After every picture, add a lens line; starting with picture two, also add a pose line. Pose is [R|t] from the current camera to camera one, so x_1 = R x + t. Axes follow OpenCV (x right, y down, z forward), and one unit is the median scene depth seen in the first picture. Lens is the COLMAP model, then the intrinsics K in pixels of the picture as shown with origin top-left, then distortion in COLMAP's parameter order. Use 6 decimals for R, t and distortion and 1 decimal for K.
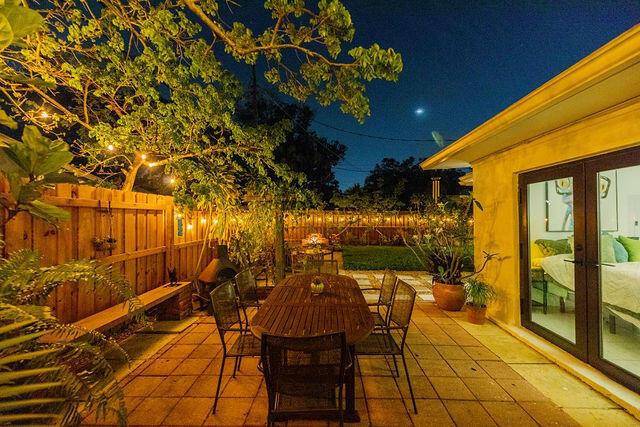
lens RADIAL K [[260.4, 0, 320.0], [0, 260.4, 213.5], [0, 0, 1]] dist [-0.002877, -0.000261]
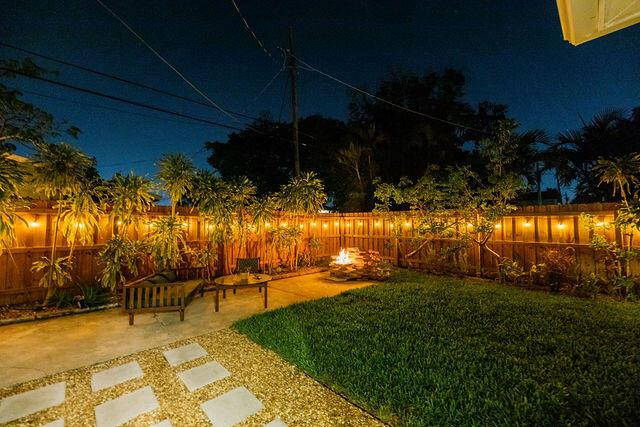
lens RADIAL K [[260.4, 0, 320.0], [0, 260.4, 213.5], [0, 0, 1]] dist [-0.002877, -0.000261]
pose [[0.717867, -0.033862, -0.695357, 0.323151], [0.011553, 0.999258, -0.036734, 0.014766], [0.696085, 0.018336, 0.717725, 0.437902]]
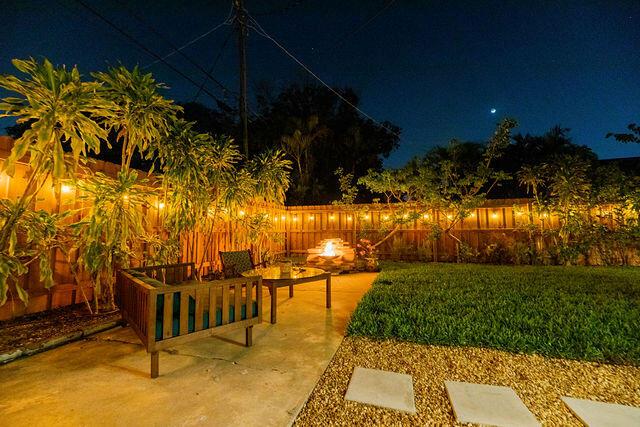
lens RADIAL K [[260.4, 0, 320.0], [0, 260.4, 213.5], [0, 0, 1]] dist [-0.002877, -0.000261]
pose [[0.969618, -0.027166, -0.243110, 0.084119], [0.010970, 0.997644, -0.067726, 0.053070], [0.244377, 0.063002, 0.967631, 0.391385]]
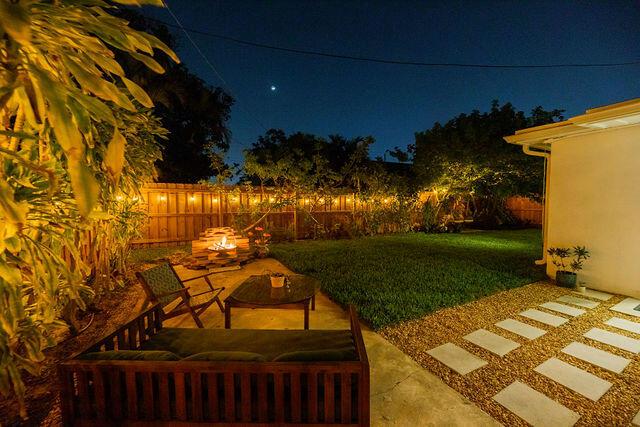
lens RADIAL K [[256.7, 0, 320.0], [0, 256.7, 213.5], [0, 0, 1]] dist [-0.001459, -0.000115]
pose [[0.862713, -0.026827, 0.504981, -0.089216], [-0.005272, 0.998060, 0.062029, 0.014720], [-0.505666, -0.056175, 0.860899, 0.419568]]
